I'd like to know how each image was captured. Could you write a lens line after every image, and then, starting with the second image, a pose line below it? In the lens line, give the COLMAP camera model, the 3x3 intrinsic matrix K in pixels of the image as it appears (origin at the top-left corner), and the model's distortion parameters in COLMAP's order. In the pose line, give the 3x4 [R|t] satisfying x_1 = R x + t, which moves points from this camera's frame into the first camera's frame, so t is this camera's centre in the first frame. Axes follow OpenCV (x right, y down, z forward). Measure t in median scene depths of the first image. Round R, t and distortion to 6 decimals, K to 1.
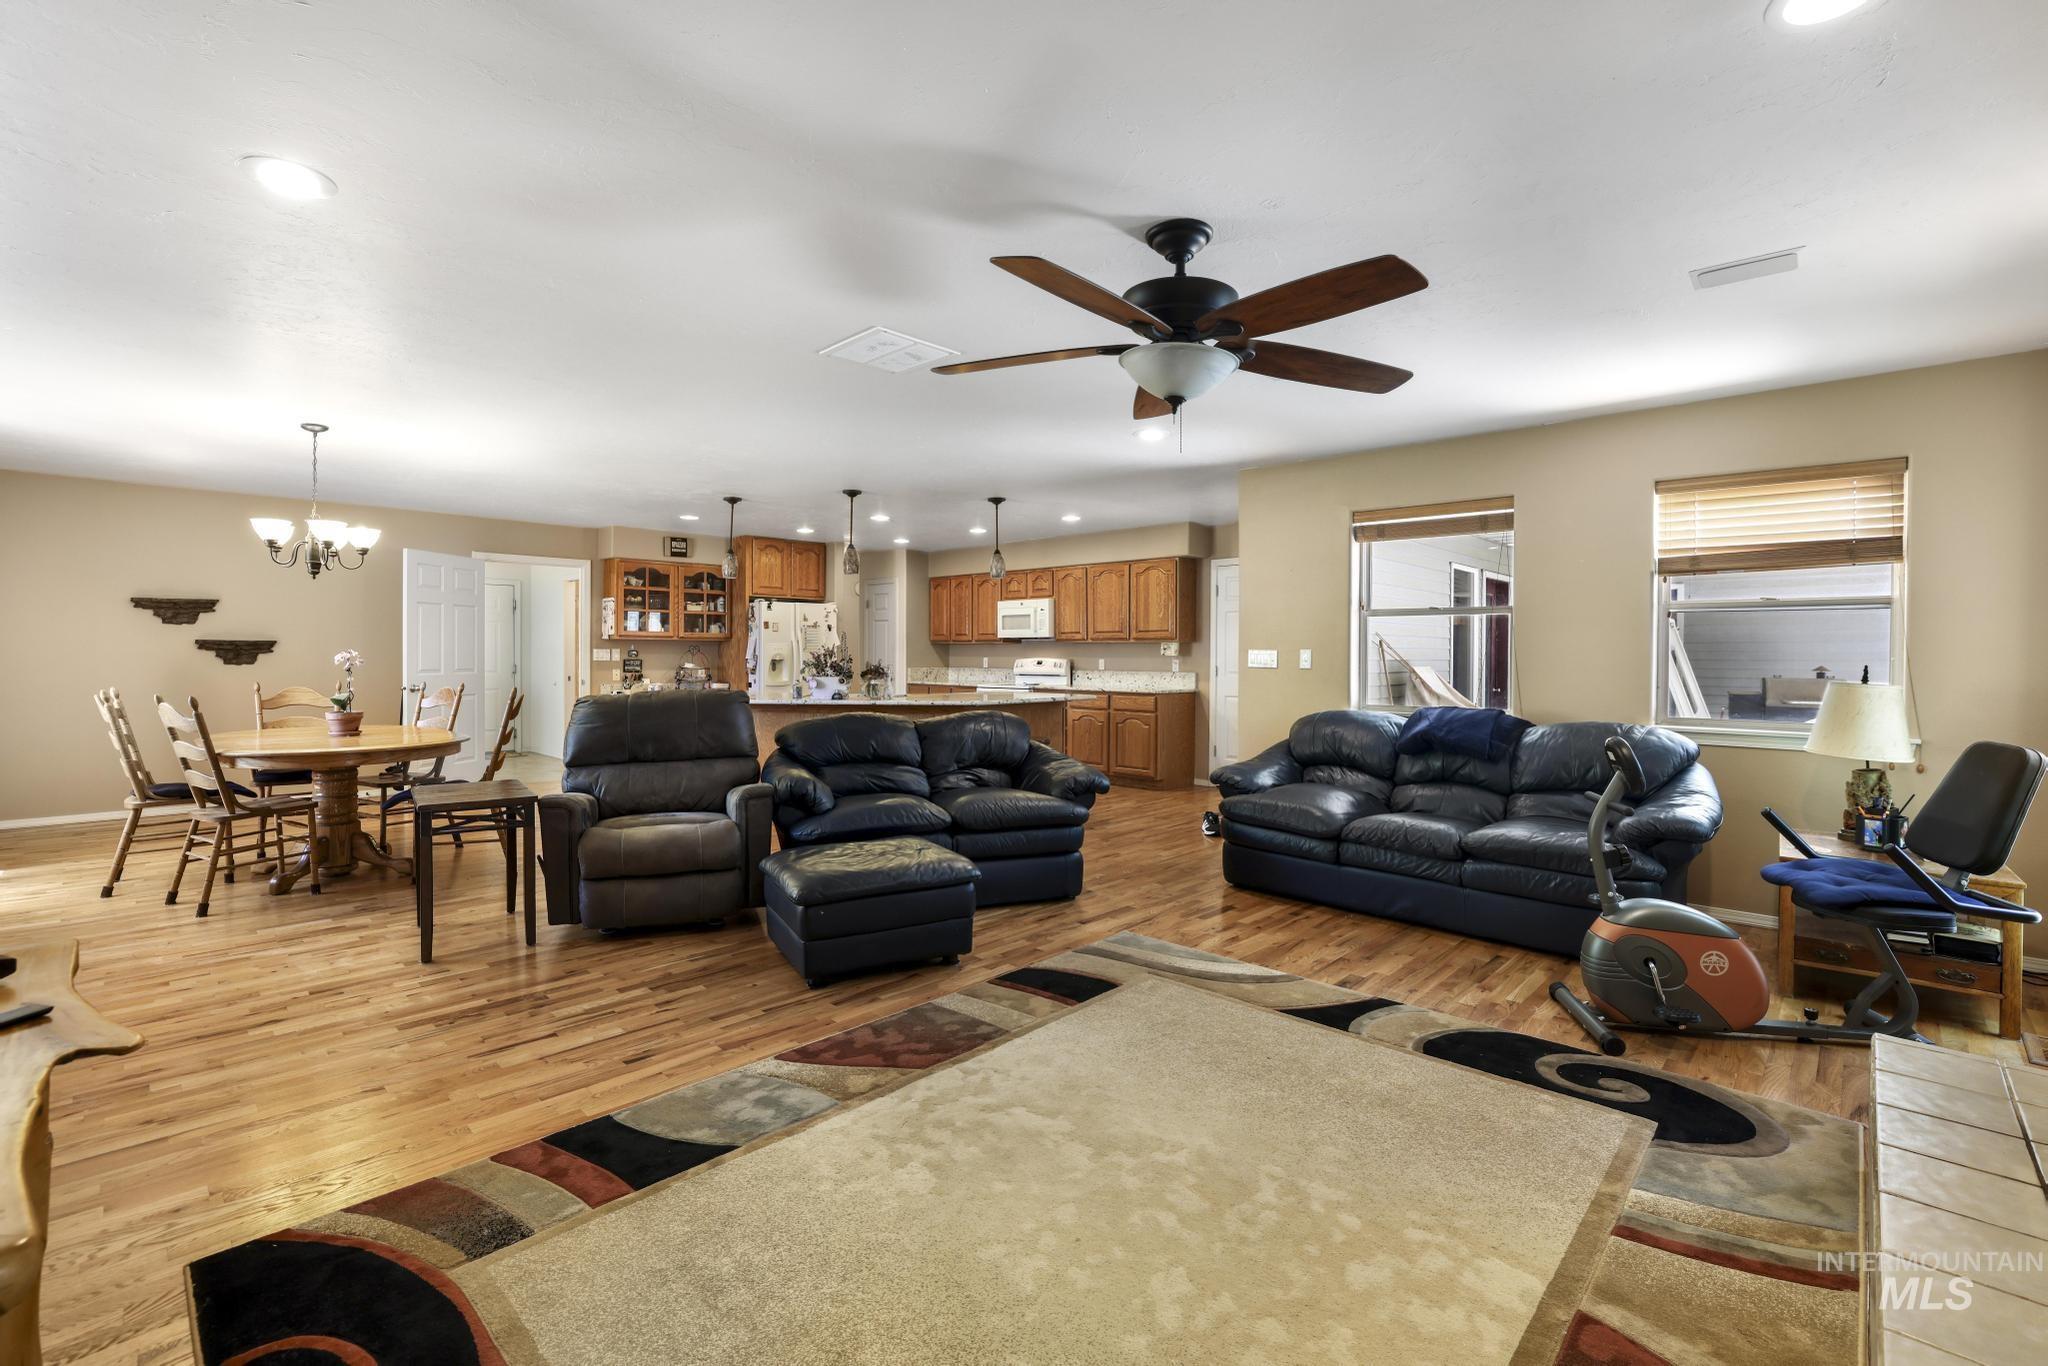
lens RADIAL K [[925.1, 0, 1027.1], [0, 925.1, 654.9], [0, 0, 1]] dist [-0.001846, -0.000401]
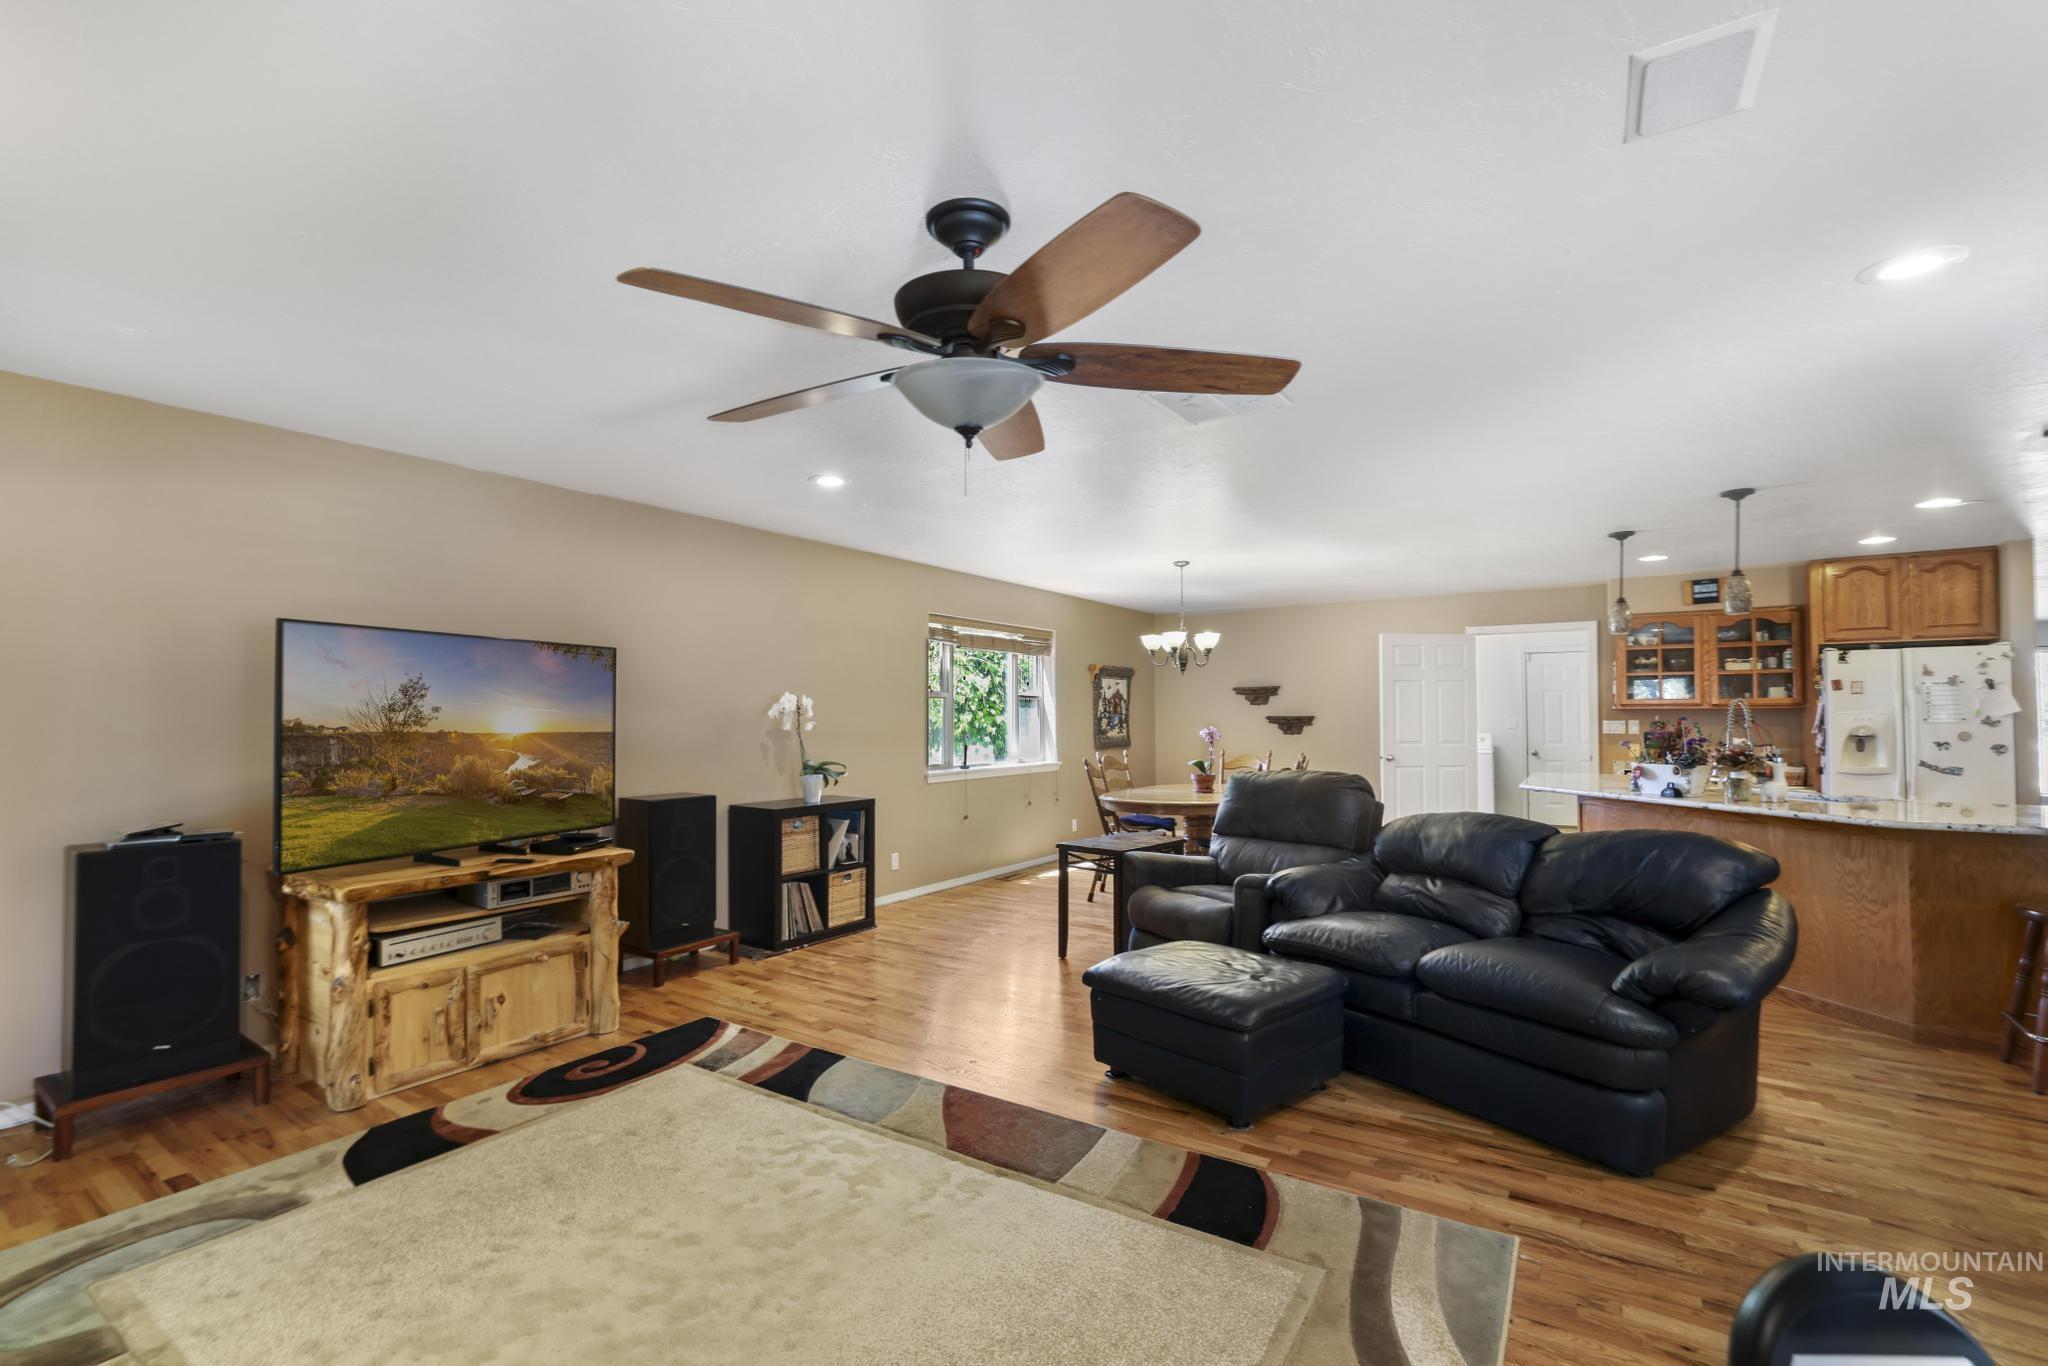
lens RADIAL K [[911.8, 0, 983.8], [0, 911.8, 685.4], [0, 0, 1]] dist [-0.009206, 0.000259]
pose [[0.182180, -0.038805, -0.982499, 0.274713], [0.002694, 0.999237, -0.038966, -0.007856], [0.983262, 0.004452, 0.182145, 0.261373]]
